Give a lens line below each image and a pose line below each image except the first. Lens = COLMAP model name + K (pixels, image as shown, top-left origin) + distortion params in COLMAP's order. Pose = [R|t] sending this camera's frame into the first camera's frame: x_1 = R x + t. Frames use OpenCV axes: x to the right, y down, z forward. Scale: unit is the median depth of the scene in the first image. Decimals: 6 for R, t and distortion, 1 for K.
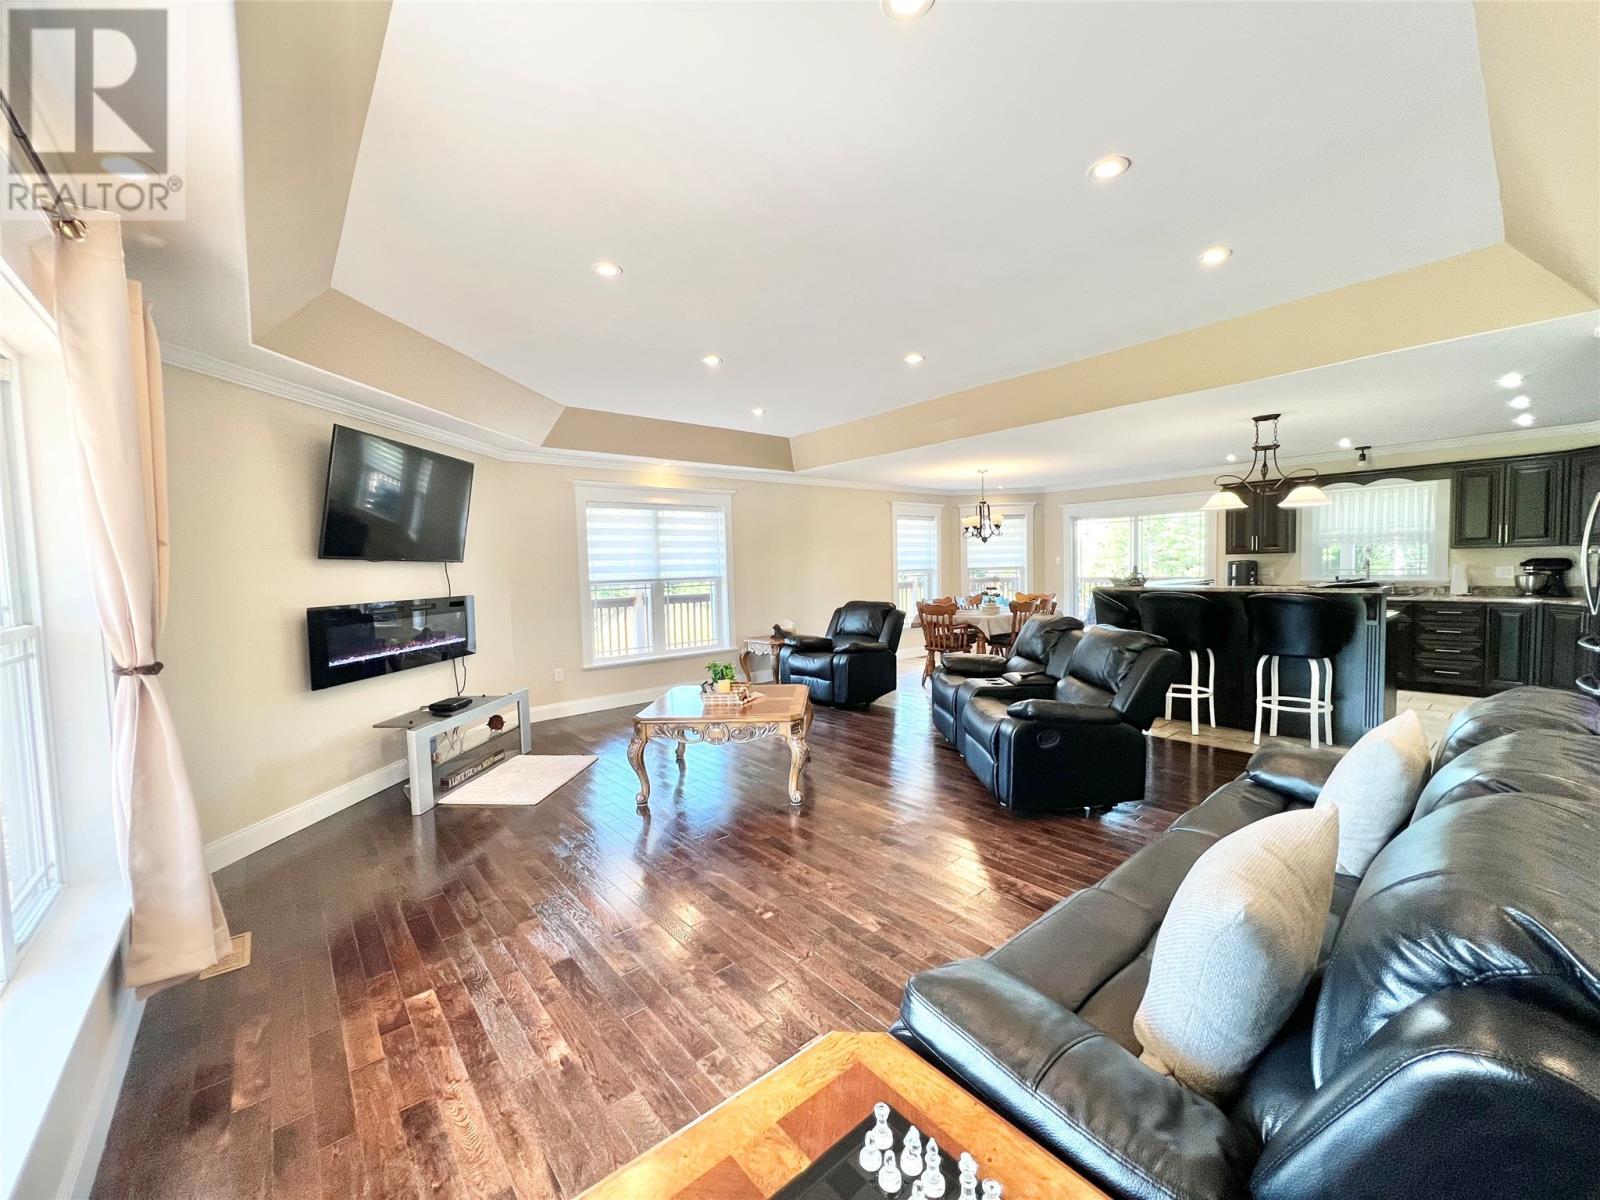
lens RADIAL K [[636.8, 0, 800.0], [0, 636.8, 600.0], [0, 0, 1]] dist [-0.000932, 0.000521]
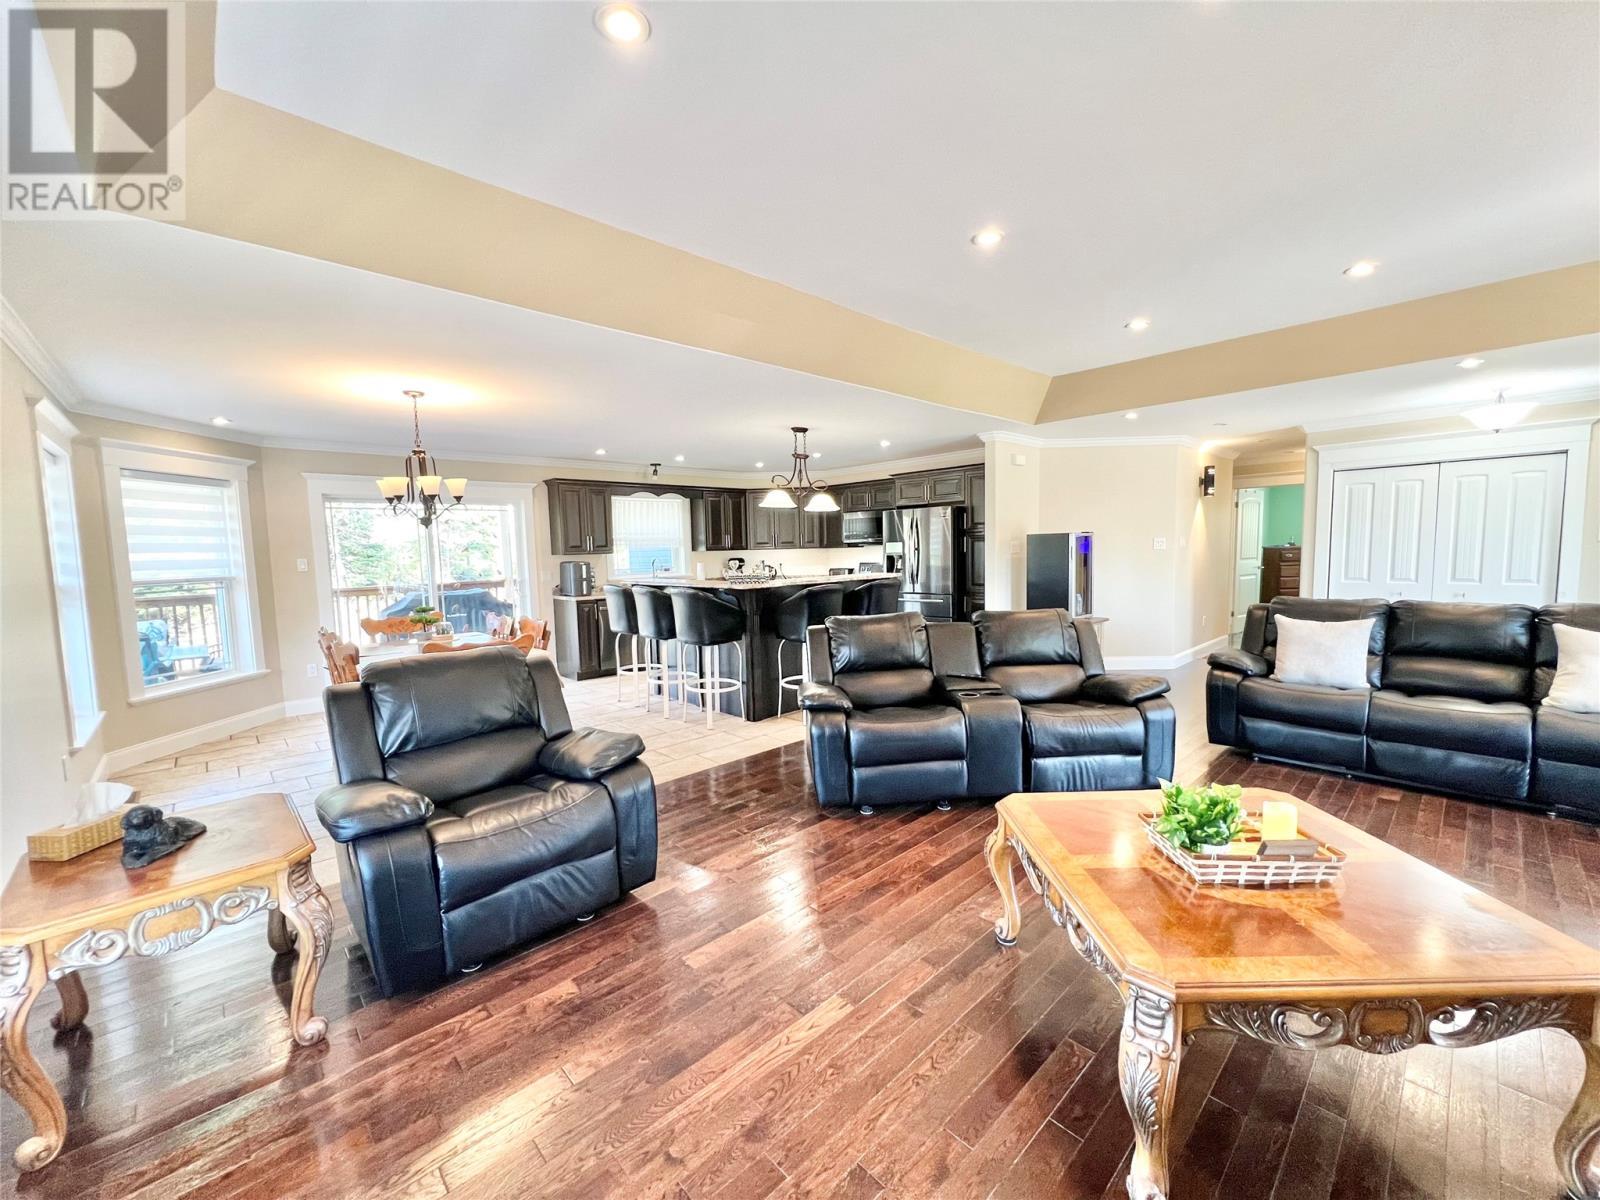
lens RADIAL K [[636.8, 0, 800.0], [0, 636.8, 600.0], [0, 0, 1]] dist [-0.000932, 0.000521]
pose [[-0.049399, -0.055784, 0.997220, -0.247378], [0.081296, 0.994902, 0.059682, -0.030976], [-0.995465, 0.084018, -0.044612, 0.642039]]
